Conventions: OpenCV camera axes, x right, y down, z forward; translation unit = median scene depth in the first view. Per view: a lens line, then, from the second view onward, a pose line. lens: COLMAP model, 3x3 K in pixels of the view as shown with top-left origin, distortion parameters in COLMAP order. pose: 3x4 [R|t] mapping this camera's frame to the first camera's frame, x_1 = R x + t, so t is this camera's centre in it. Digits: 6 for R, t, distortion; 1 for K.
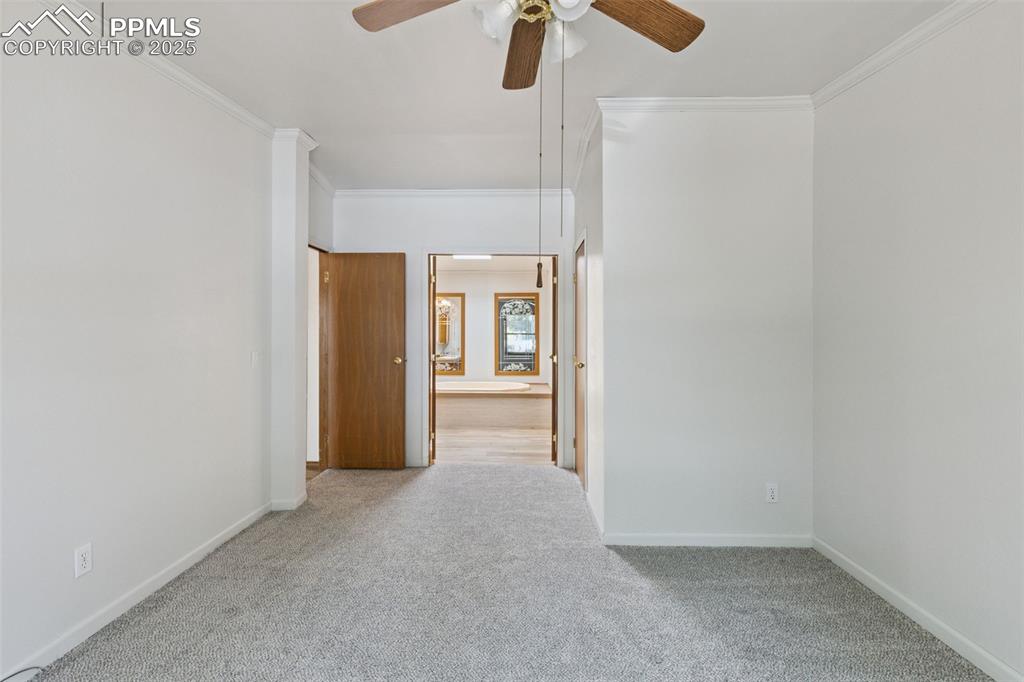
lens RADIAL K [[464.8, 0, 514.6], [0, 464.8, 333.0], [0, 0, 1]] dist [-0.000692, 0.000141]
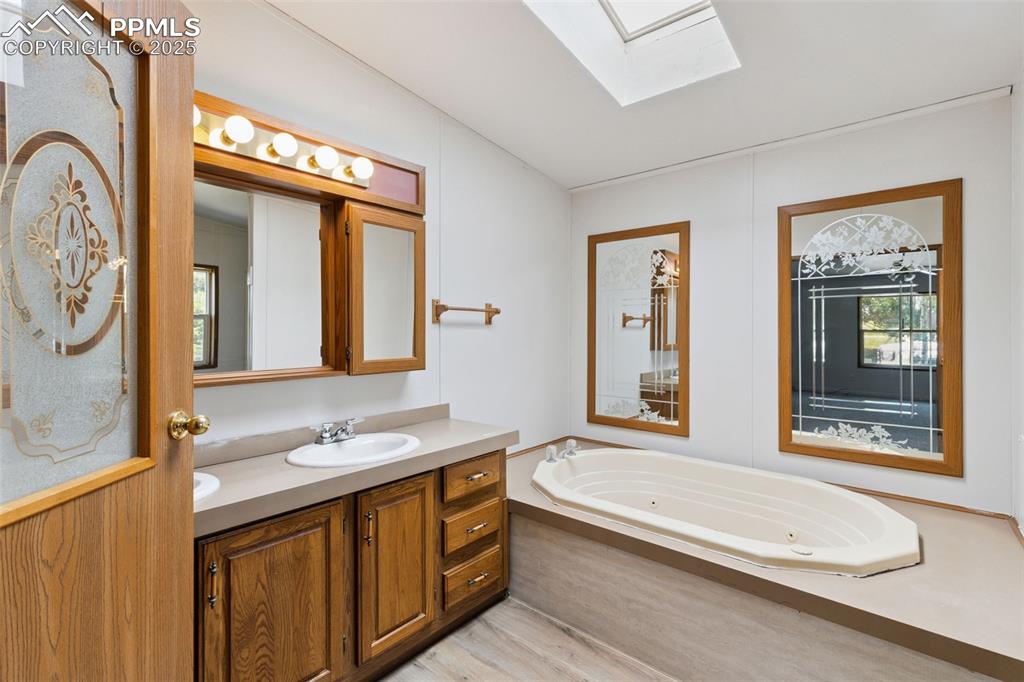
lens RADIAL K [[464.8, 0, 514.6], [0, 464.8, 333.0], [0, 0, 1]] dist [-0.000692, 0.000141]
pose [[0.778112, -0.002317, -0.628121, 0.017680], [0.004477, 0.999988, 0.001857, 0.003044], [0.628109, -0.004257, 0.778113, 0.610744]]
